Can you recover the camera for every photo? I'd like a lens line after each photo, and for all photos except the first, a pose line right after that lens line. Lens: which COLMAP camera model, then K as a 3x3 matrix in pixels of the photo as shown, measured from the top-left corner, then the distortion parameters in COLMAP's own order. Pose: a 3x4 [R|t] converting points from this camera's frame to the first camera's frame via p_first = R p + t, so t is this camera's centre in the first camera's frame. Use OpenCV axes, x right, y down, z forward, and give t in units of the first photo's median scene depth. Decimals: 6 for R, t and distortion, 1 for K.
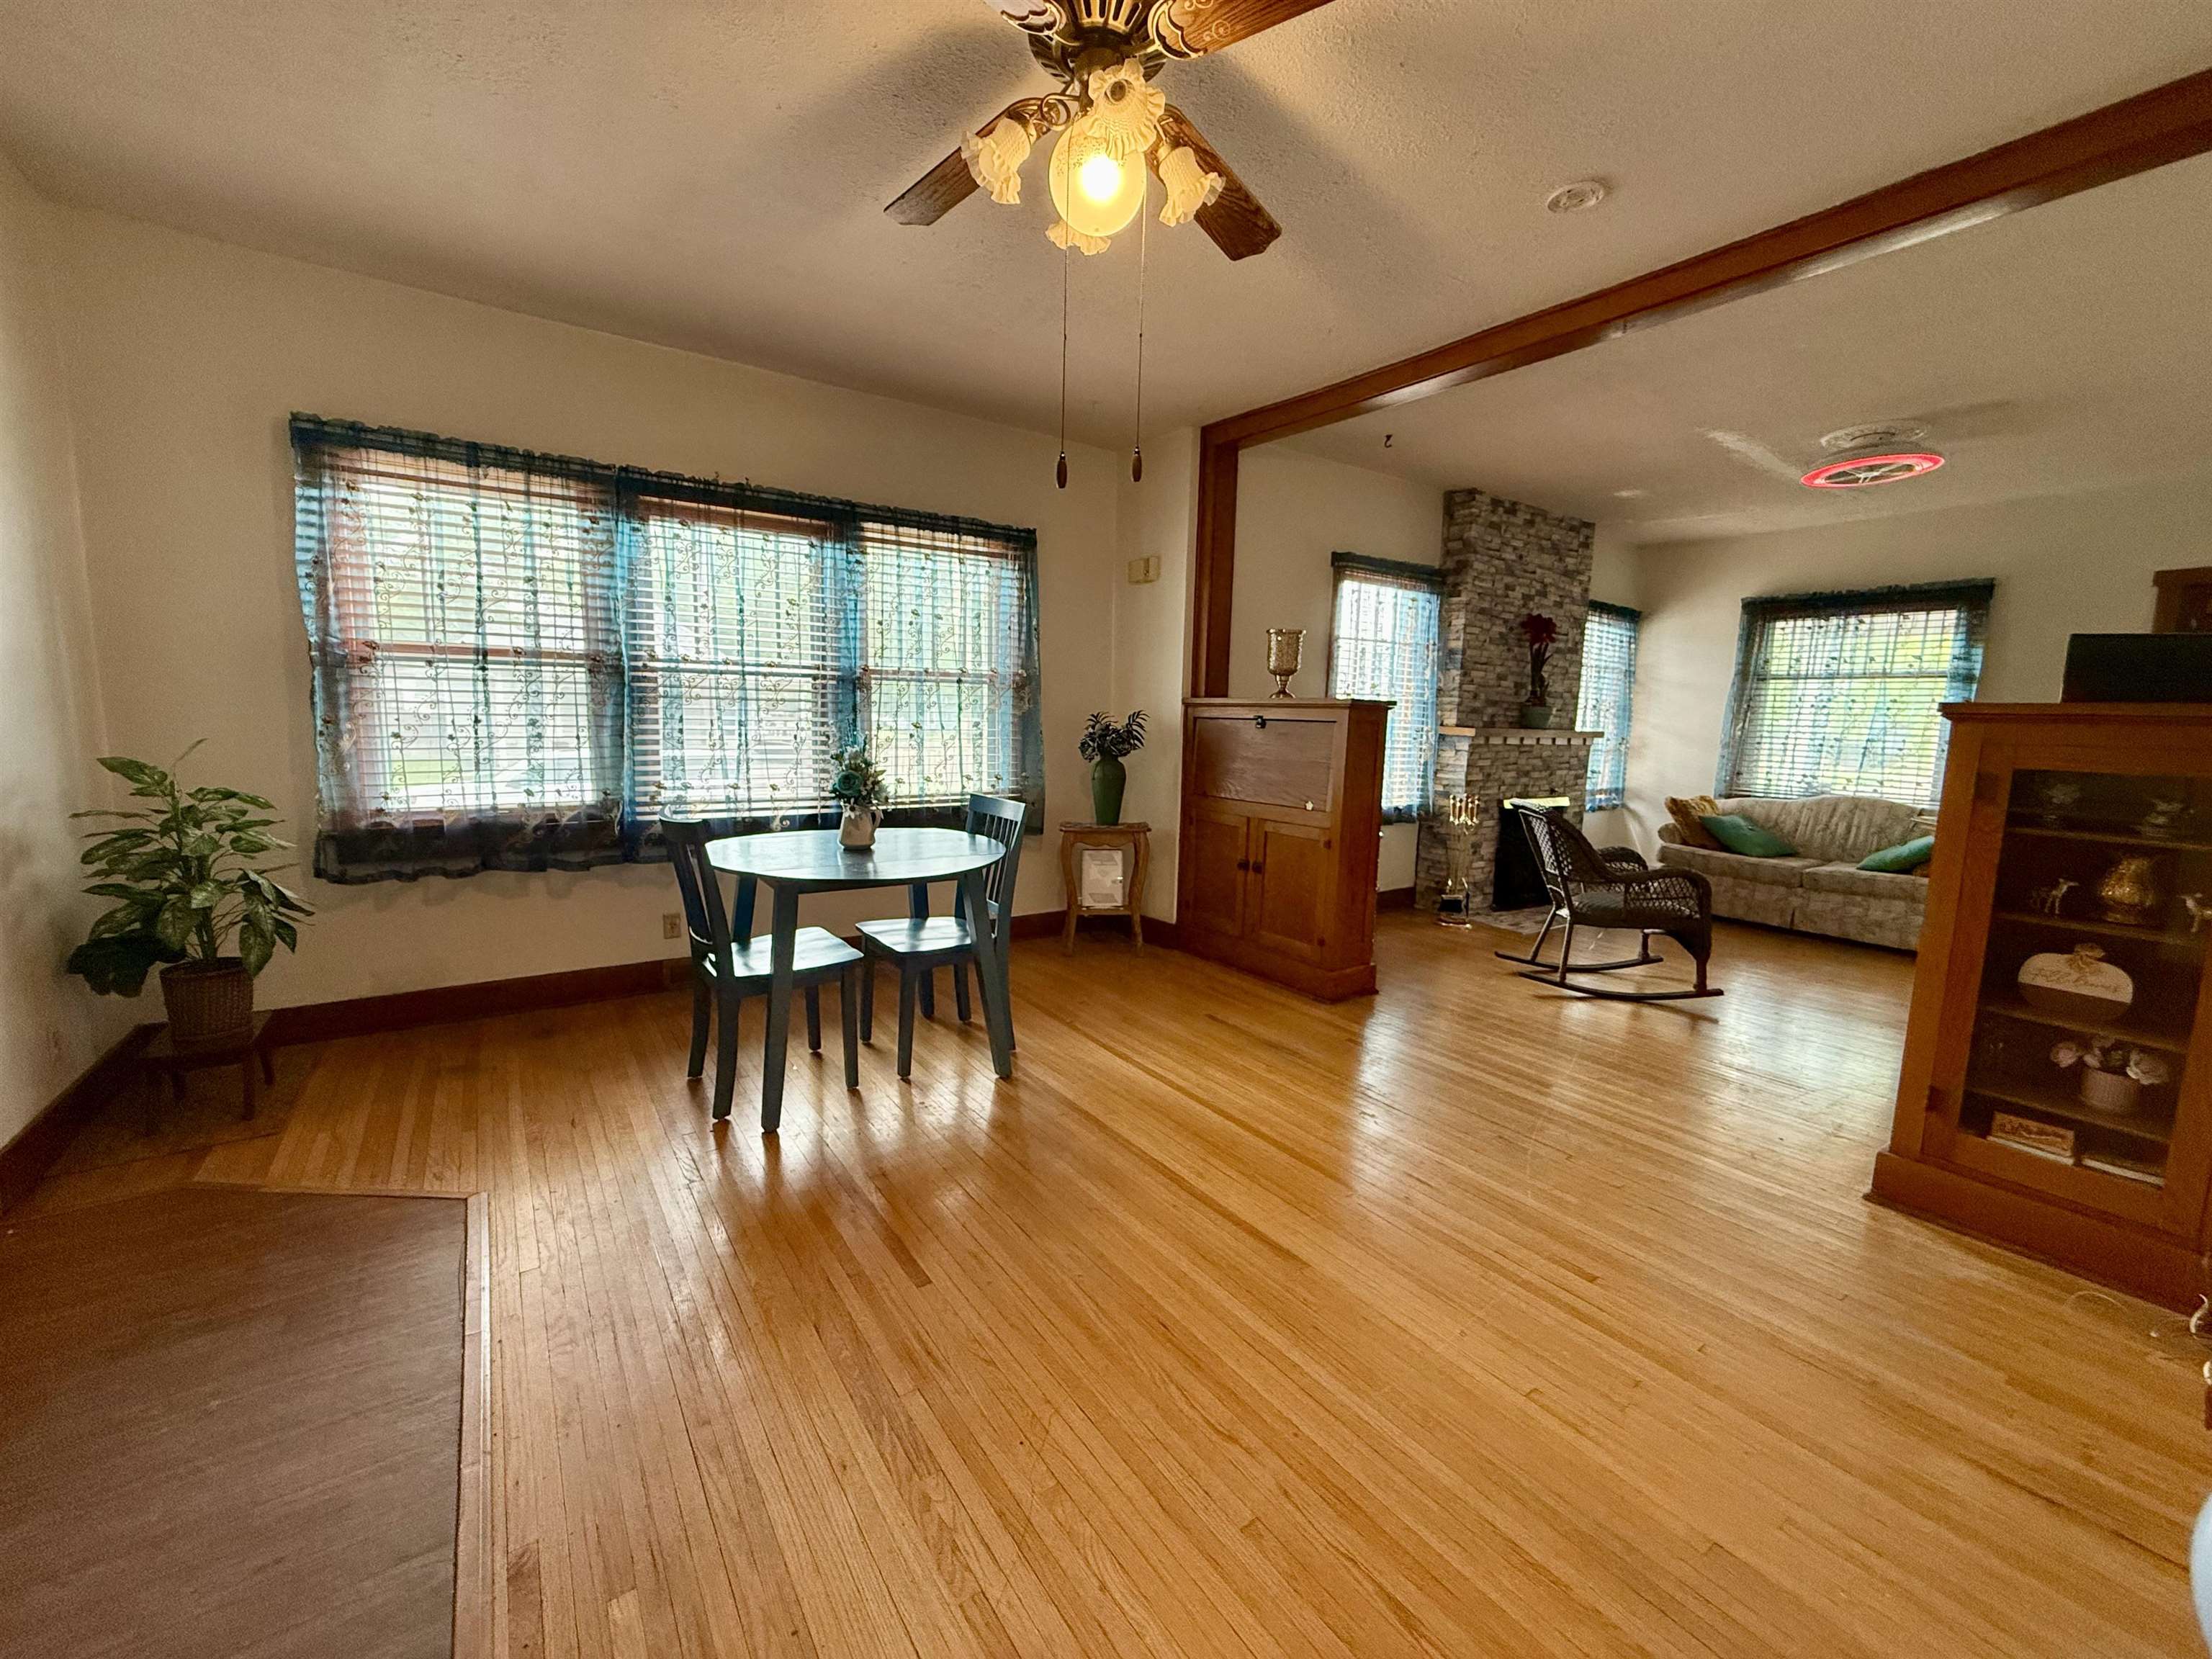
lens RADIAL K [[880.3, 0, 1099.3], [0, 880.3, 825.6], [0, 0, 1]] dist [-0.000301, 0.000311]
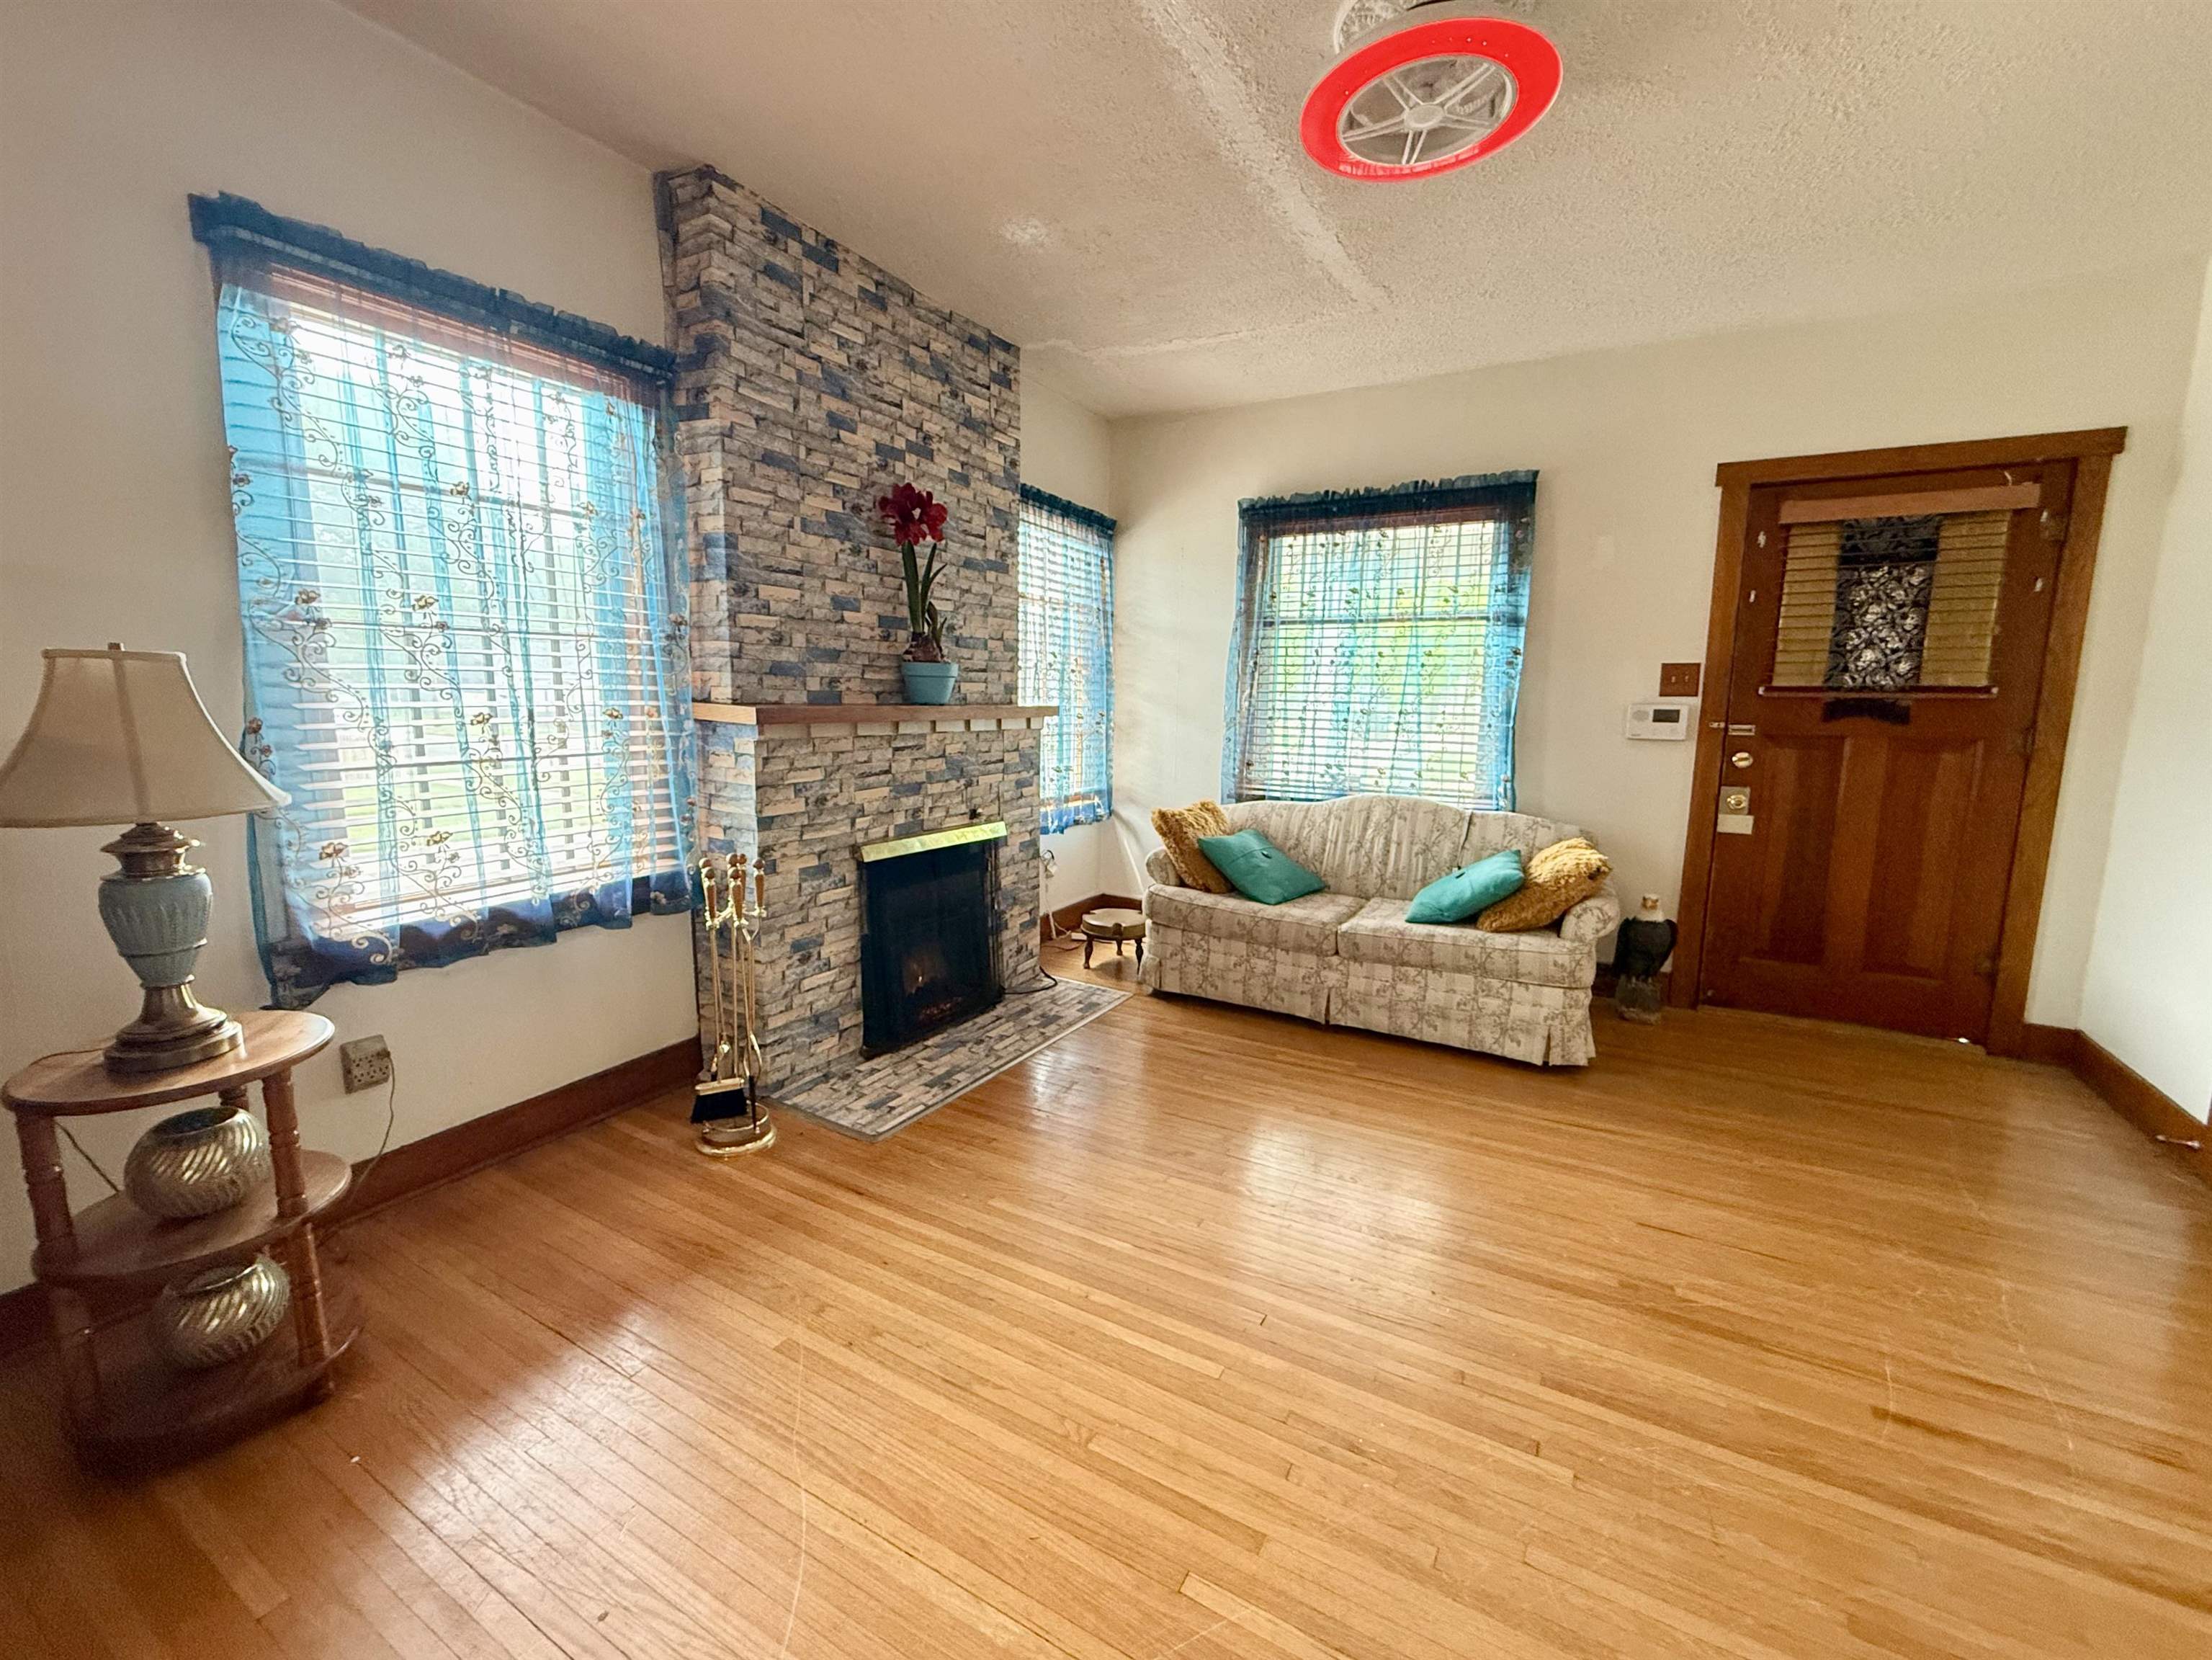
lens RADIAL K [[910.8, 0, 1102.8], [0, 910.8, 825.8], [0, 0, 1]] dist [0.000511, 0.000108]
pose [[0.902076, -0.075370, 0.424945, 0.365037], [0.063211, 0.997088, 0.042662, -0.054781], [-0.426923, -0.011623, 0.904213, 0.467944]]
